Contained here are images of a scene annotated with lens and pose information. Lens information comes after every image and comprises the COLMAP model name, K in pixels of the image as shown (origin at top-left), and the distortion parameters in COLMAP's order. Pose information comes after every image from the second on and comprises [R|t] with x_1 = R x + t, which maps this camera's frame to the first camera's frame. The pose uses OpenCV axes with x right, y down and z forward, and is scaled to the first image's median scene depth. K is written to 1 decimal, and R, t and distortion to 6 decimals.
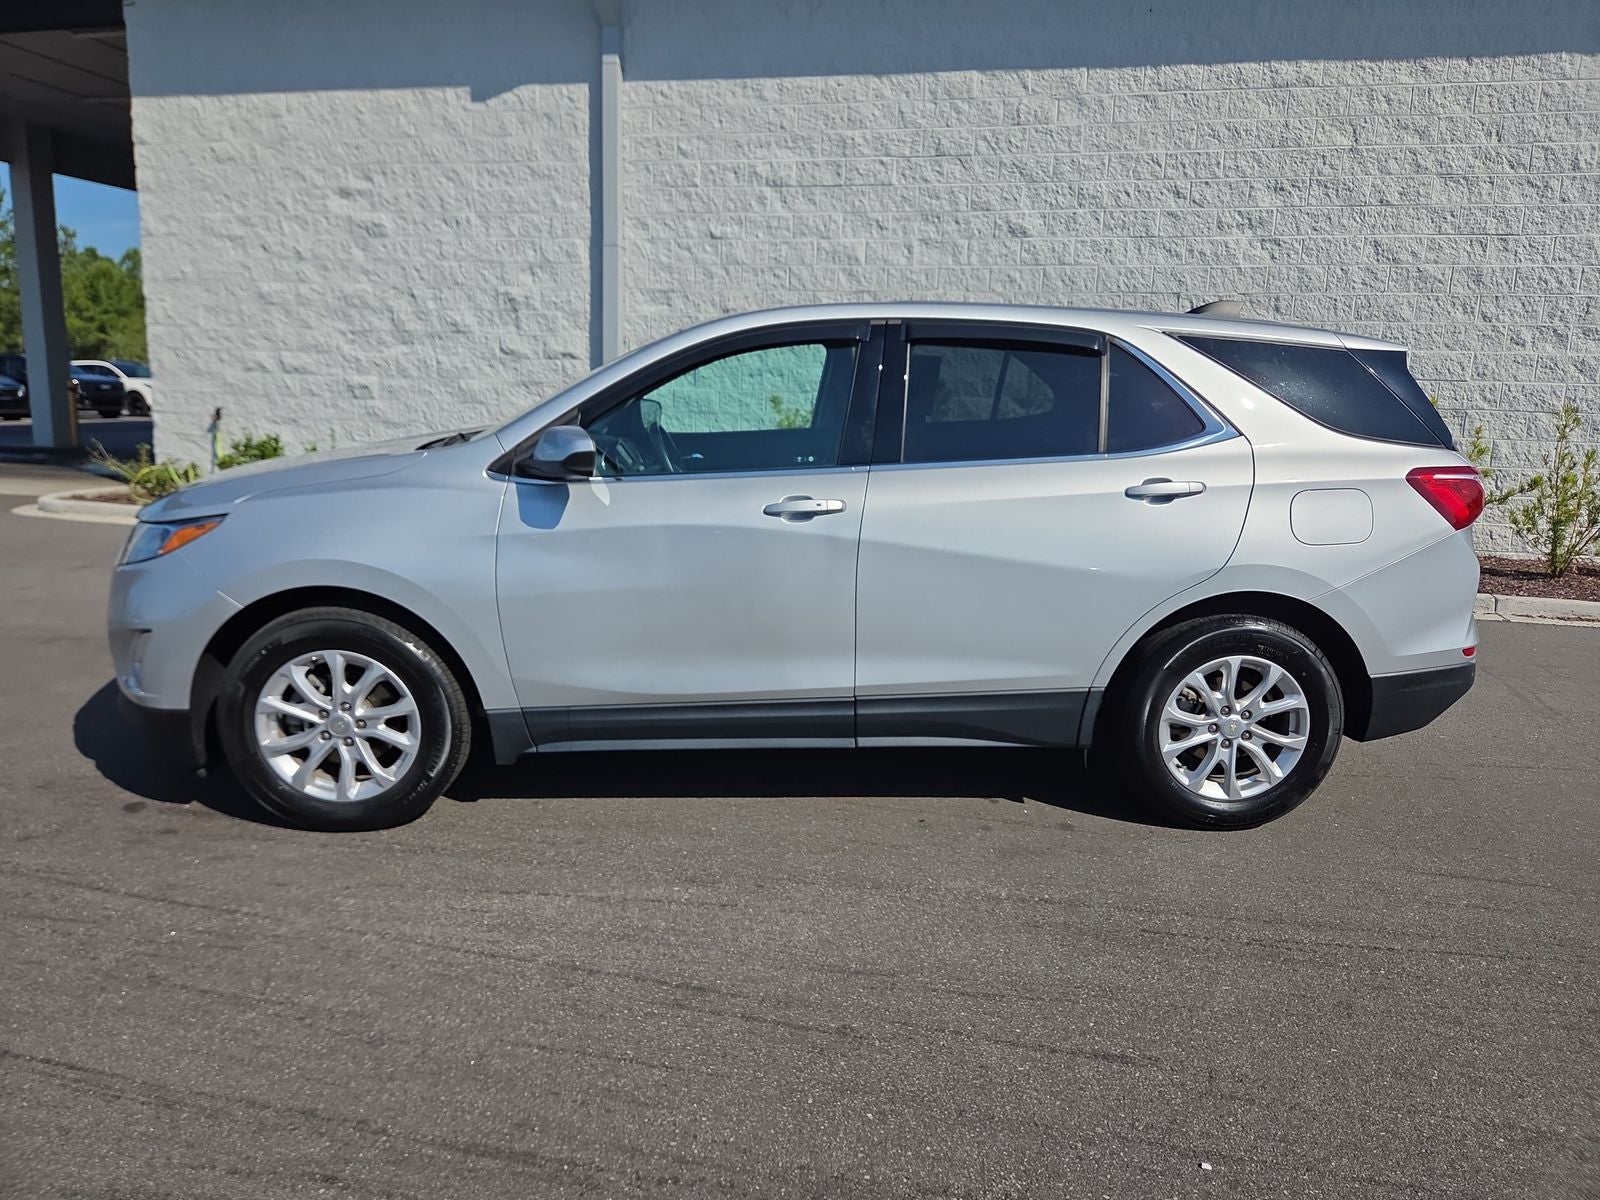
lens RADIAL K [[1020.4, 0, 841.3], [0, 1020.4, 609.9], [0, 0, 1]] dist [0.033822, -0.026783]
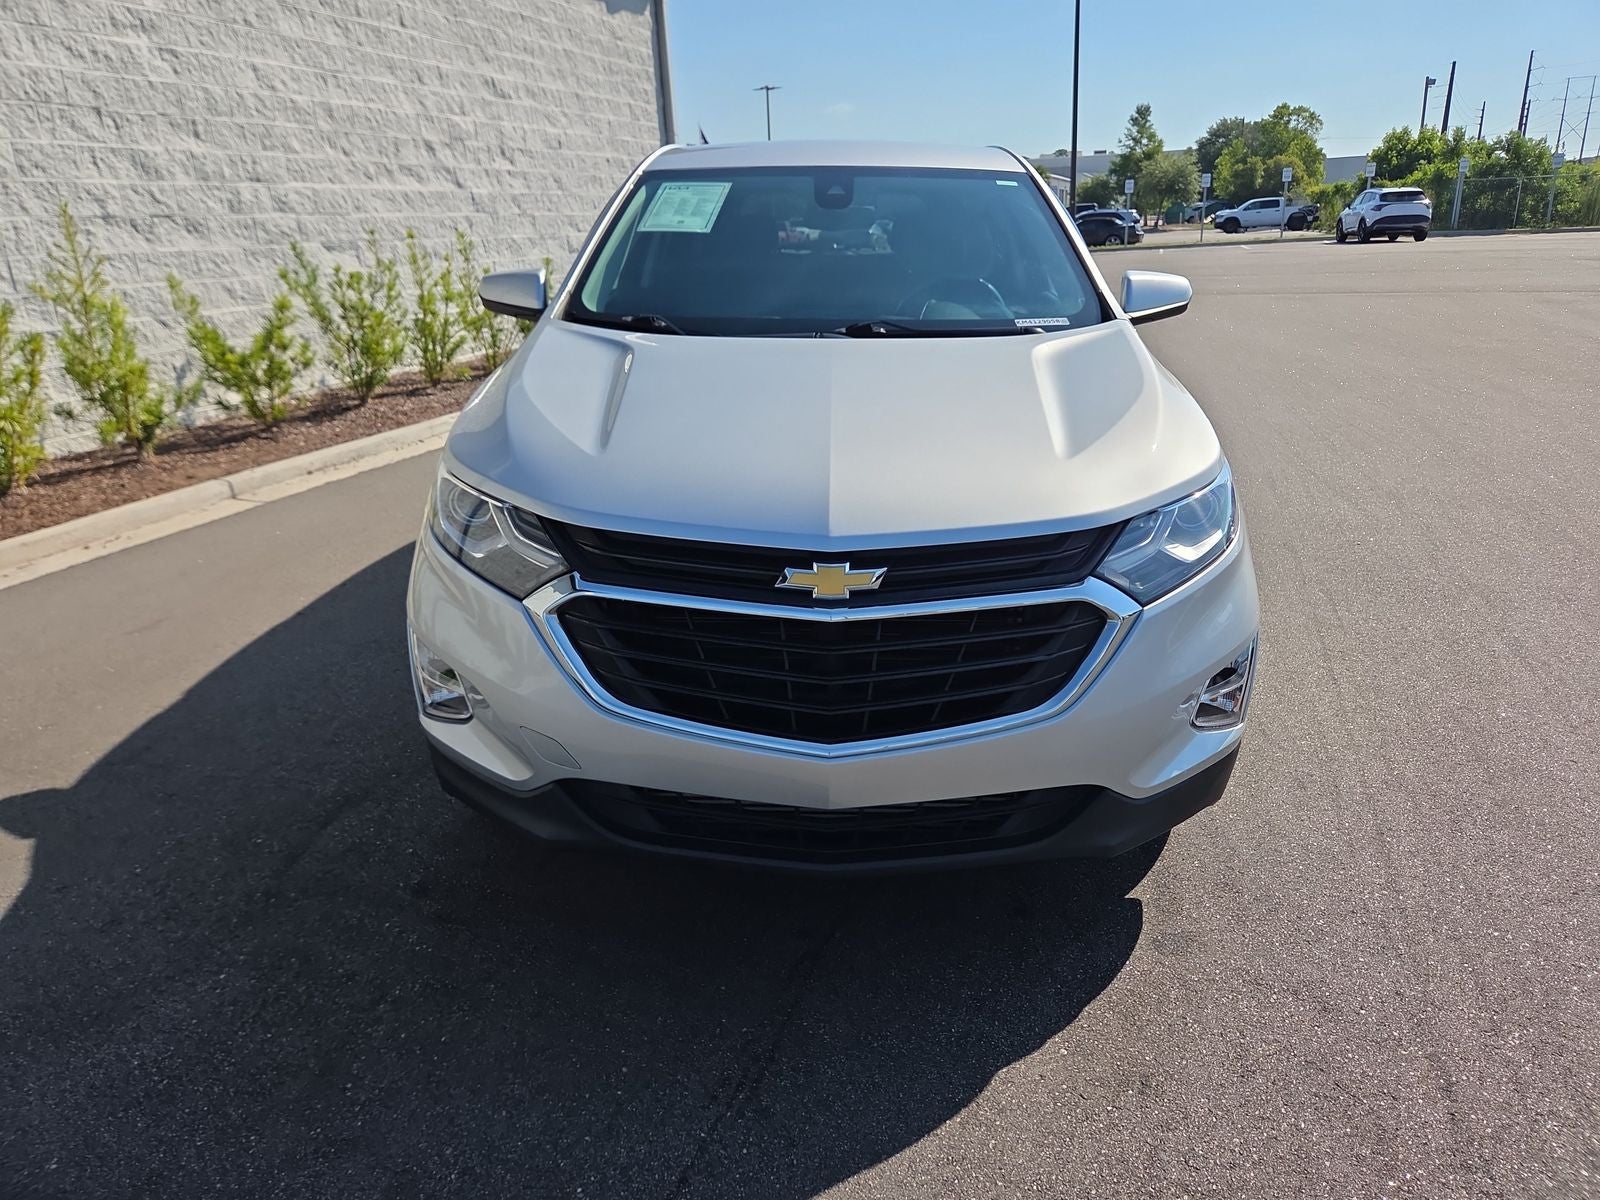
lens RADIAL K [[1085.4, 0, 803.2], [0, 1085.4, 607.8], [0, 0, 1]] dist [0.061727, -0.056460]
pose [[0.084591, -0.363505, 0.927744, -0.510069], [0.239858, 0.911131, 0.335125, -0.106747], [-0.967116, 0.194178, 0.164263, 0.389069]]
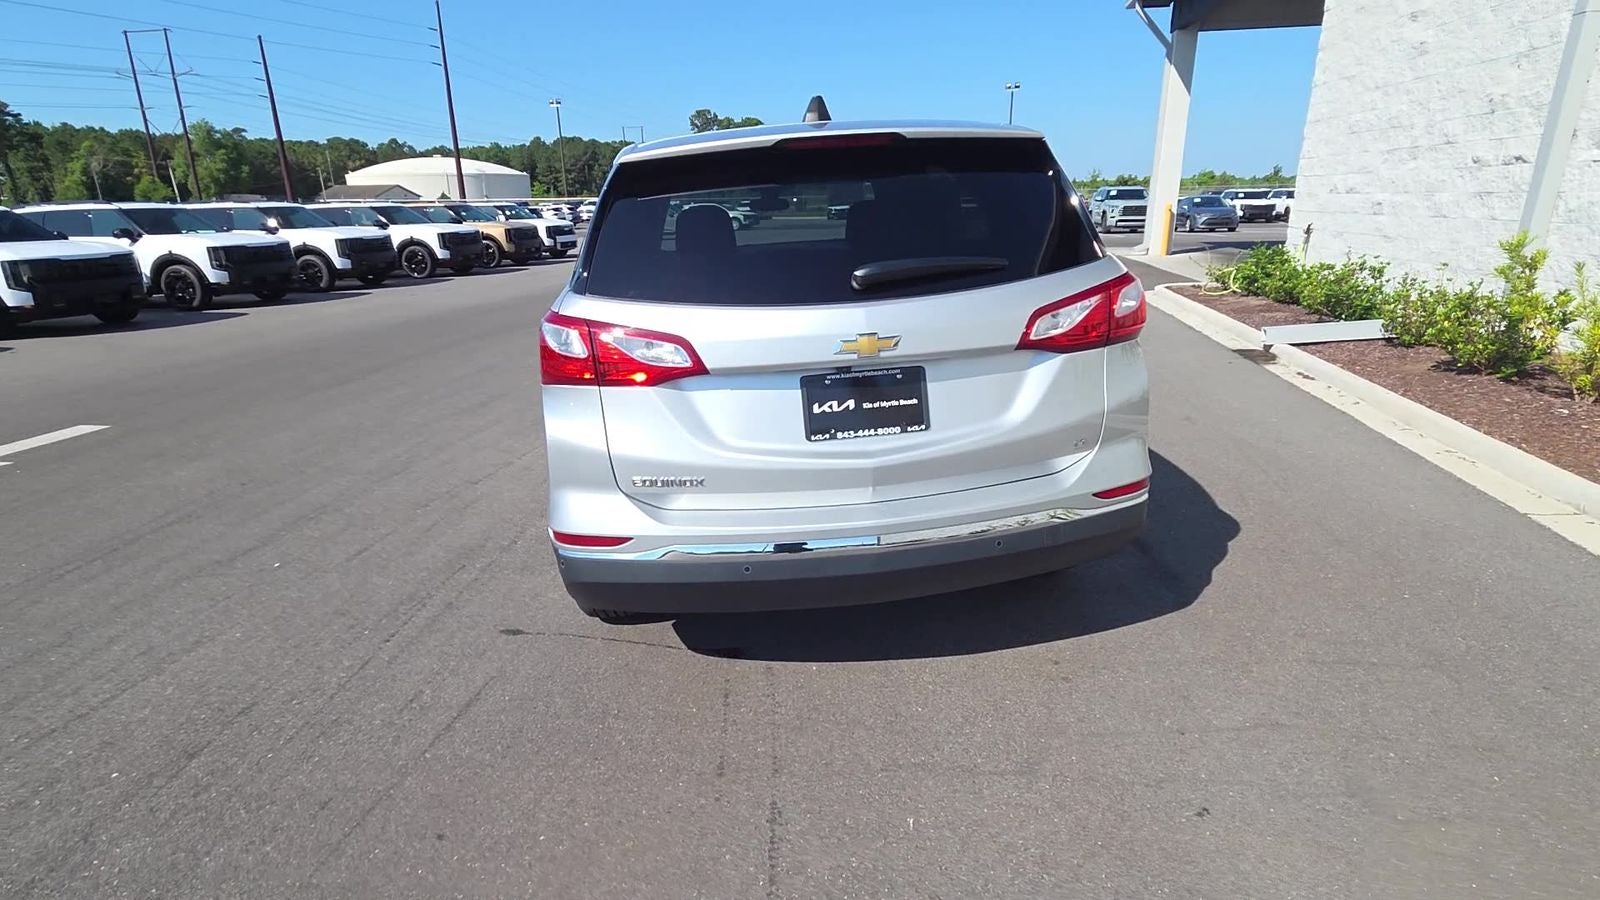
lens RADIAL K [[818.9, 0, 811.1], [0, 818.9, 458.4], [0, 0, 1]] dist [0.015520, -0.006292]
pose [[0.049707, 0.270770, -0.961360, 0.480296], [-0.190115, 0.947516, 0.257040, -0.082494], [0.980503, 0.169992, 0.098575, 0.428019]]
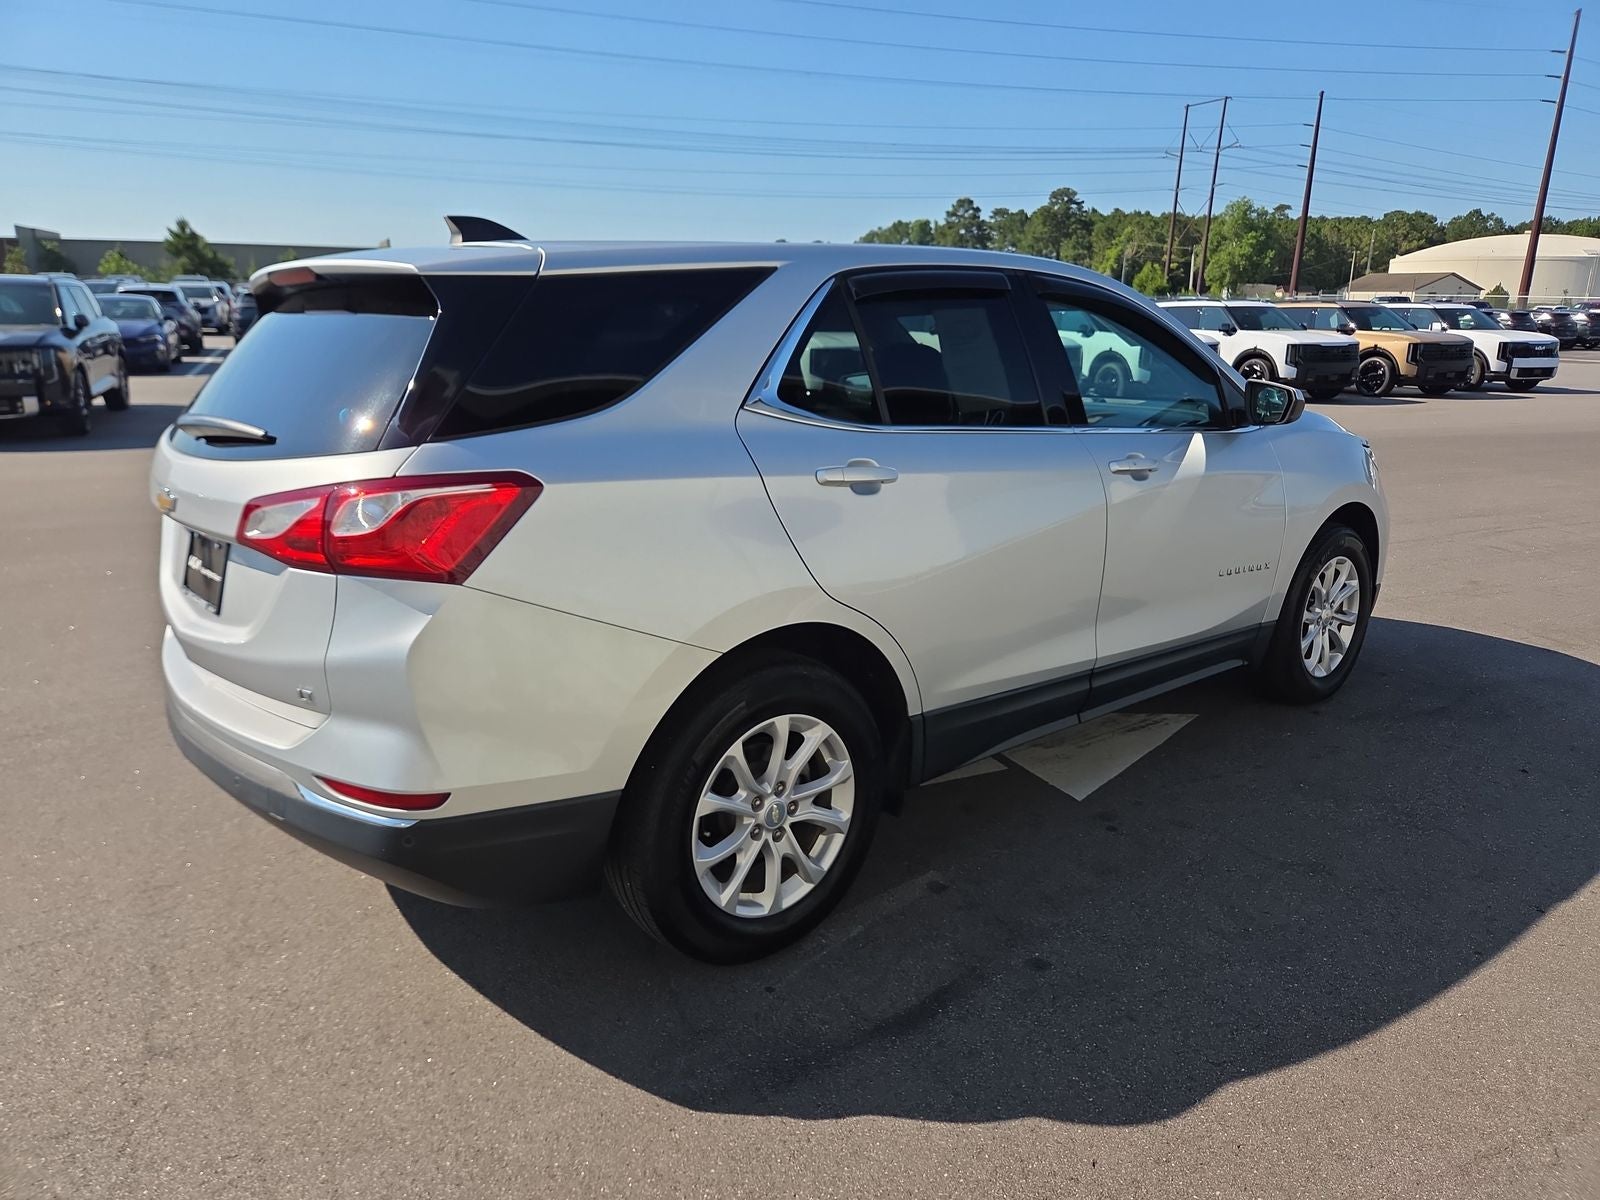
lens RADIAL K [[1085.4, 0, 811.9], [0, 1085.4, 608.1], [0, 0, 1]] dist [0.061727, -0.056460]
pose [[-0.797783, 0.125777, -0.589679, 0.278455], [-0.163336, 0.896348, 0.412168, -0.179444], [0.580399, 0.425137, -0.694547, 0.780543]]
